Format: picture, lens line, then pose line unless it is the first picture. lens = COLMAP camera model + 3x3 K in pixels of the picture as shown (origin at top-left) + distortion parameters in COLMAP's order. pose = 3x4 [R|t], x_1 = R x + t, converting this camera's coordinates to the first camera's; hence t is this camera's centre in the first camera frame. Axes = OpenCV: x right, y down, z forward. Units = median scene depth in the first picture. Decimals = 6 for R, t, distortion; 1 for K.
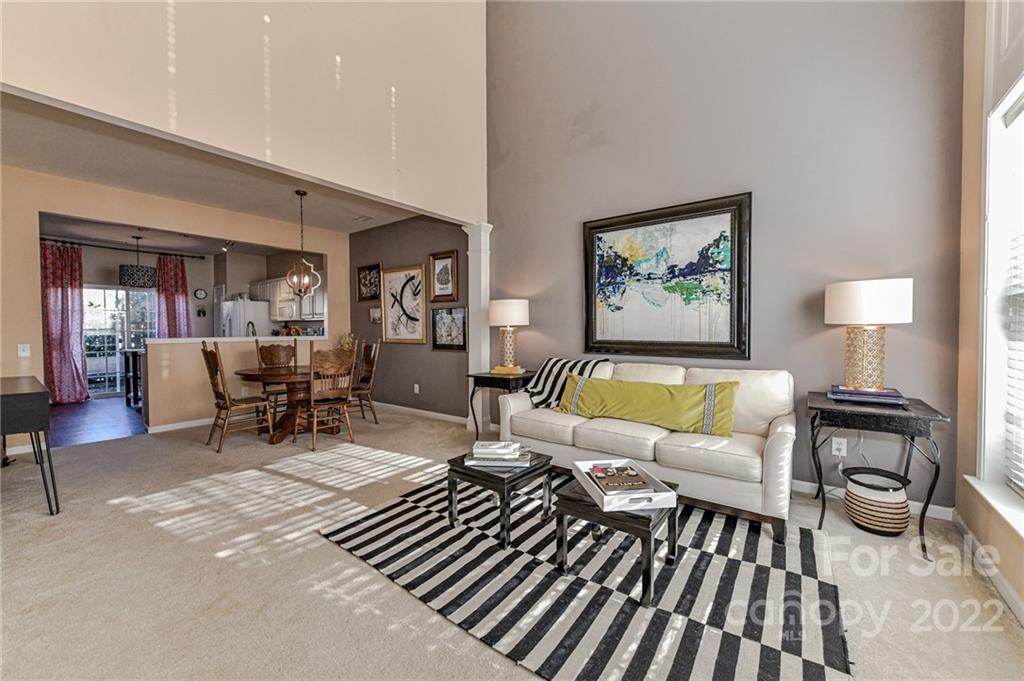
lens RADIAL K [[401.7, 0, 517.3], [0, 401.7, 342.2], [0, 0, 1]] dist [0.000943, -0.001276]
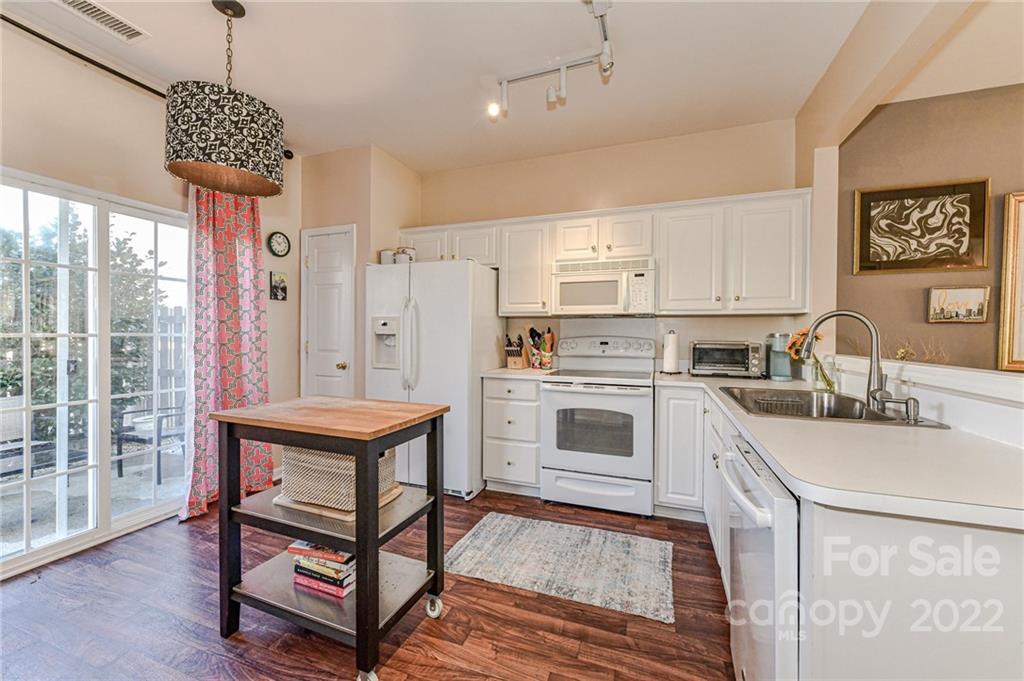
lens RADIAL K [[401.7, 0, 508.8], [0, 401.7, 335.2], [0, 0, 1]] dist [0.000943, -0.001276]
pose [[0.958149, 0.012523, 0.285995, -1.090084], [-0.001696, 0.999274, -0.038073, -0.022792], [-0.286264, 0.035995, 0.957474, 0.883526]]
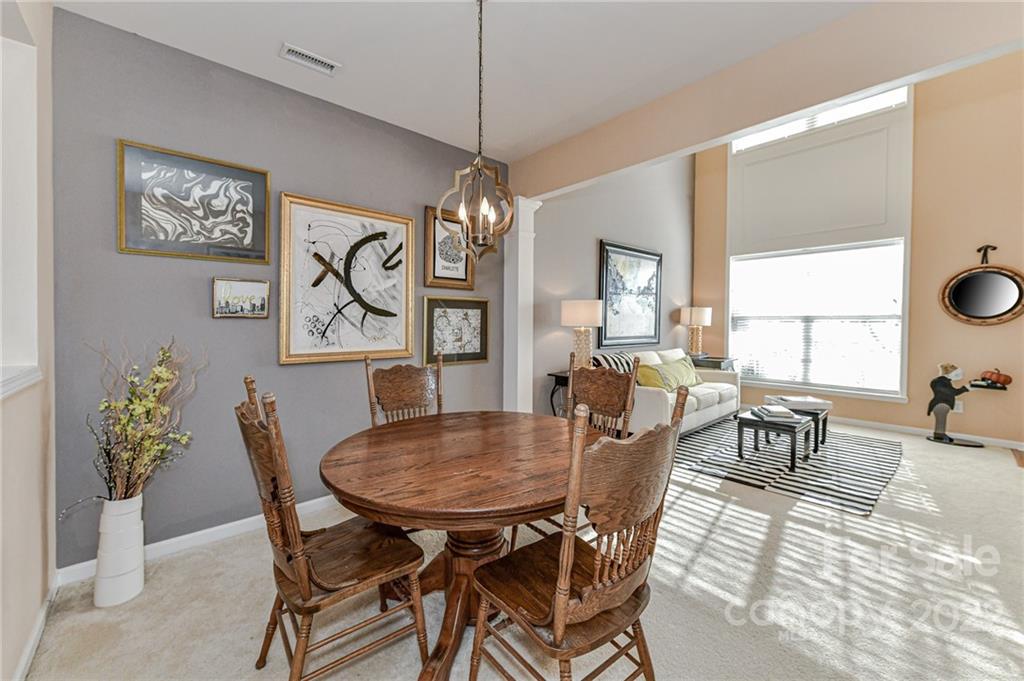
lens RADIAL K [[401.7, 0, 505.7], [0, 401.7, 329.1], [0, 0, 1]] dist [0.000943, -0.001276]
pose [[0.195680, -0.012191, 0.980592, -0.815943], [0.034103, 0.999403, 0.005619, -0.036986], [-0.980075, 0.032342, 0.195979, 0.808398]]
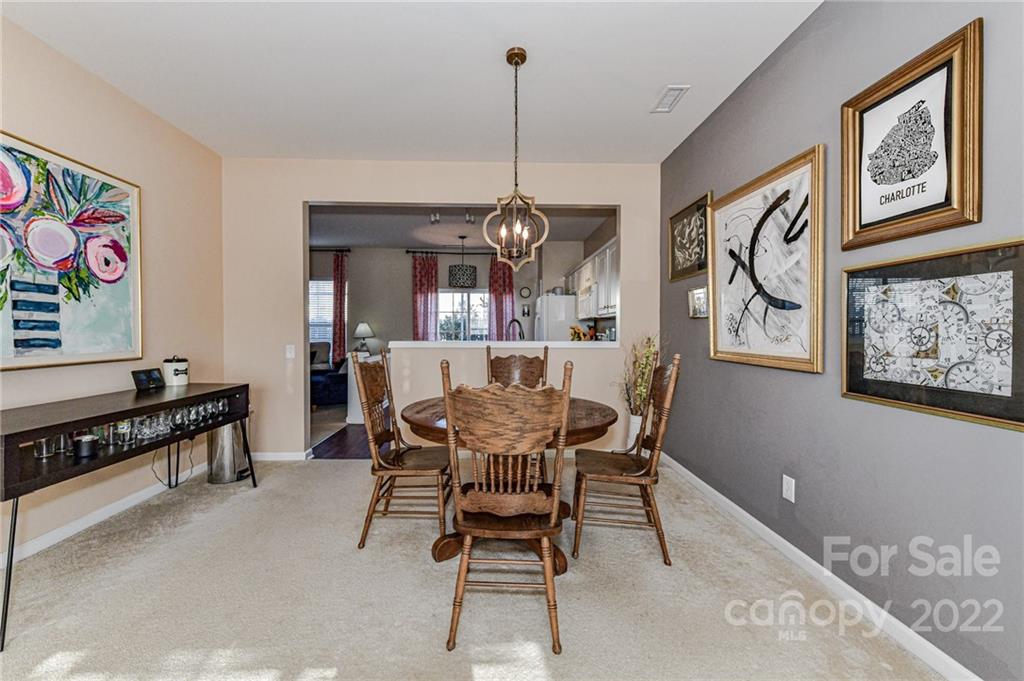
lens RADIAL K [[401.7, 0, 499.9], [0, 401.7, 335.0], [0, 0, 1]] dist [0.000943, -0.001276]
pose [[0.615014, 0.013040, -0.788409, -0.134650], [-0.030202, 0.999519, -0.007029, -0.019983], [0.787938, 0.028135, 0.615112, 0.606943]]
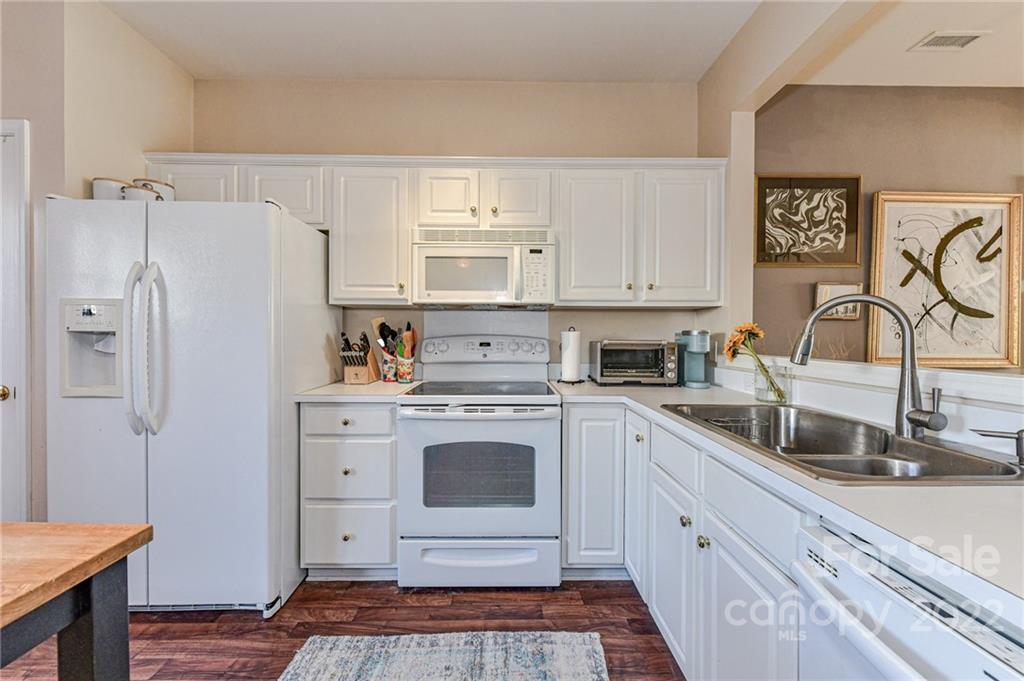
lens RADIAL K [[401.7, 0, 508.7], [0, 401.7, 336.9], [0, 0, 1]] dist [0.000943, -0.001276]
pose [[0.792813, 0.005617, 0.609439, -1.029550], [0.014191, 0.999516, -0.027673, -0.029272], [-0.609300, 0.030588, 0.792350, 1.055830]]
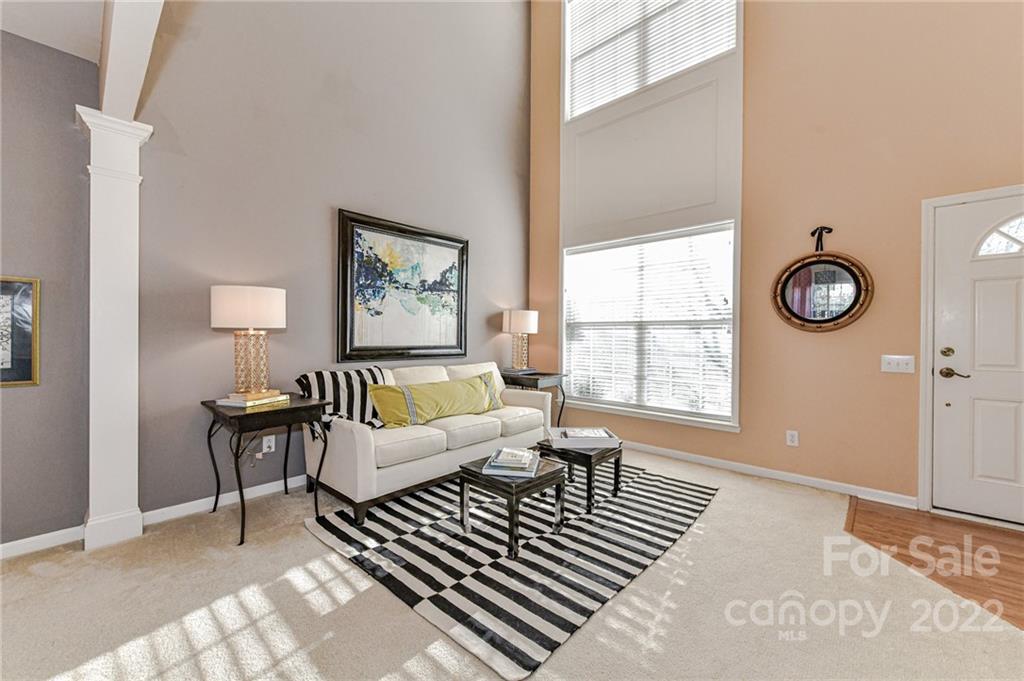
lens RADIAL K [[401.7, 0, 504.3], [0, 401.7, 337.4], [0, 0, 1]] dist [0.000943, -0.001276]
pose [[0.100005, 0.002701, 0.994983, -0.496641], [0.028712, 0.999572, -0.005600, -0.008877], [-0.994573, 0.029128, 0.099885, 0.442388]]
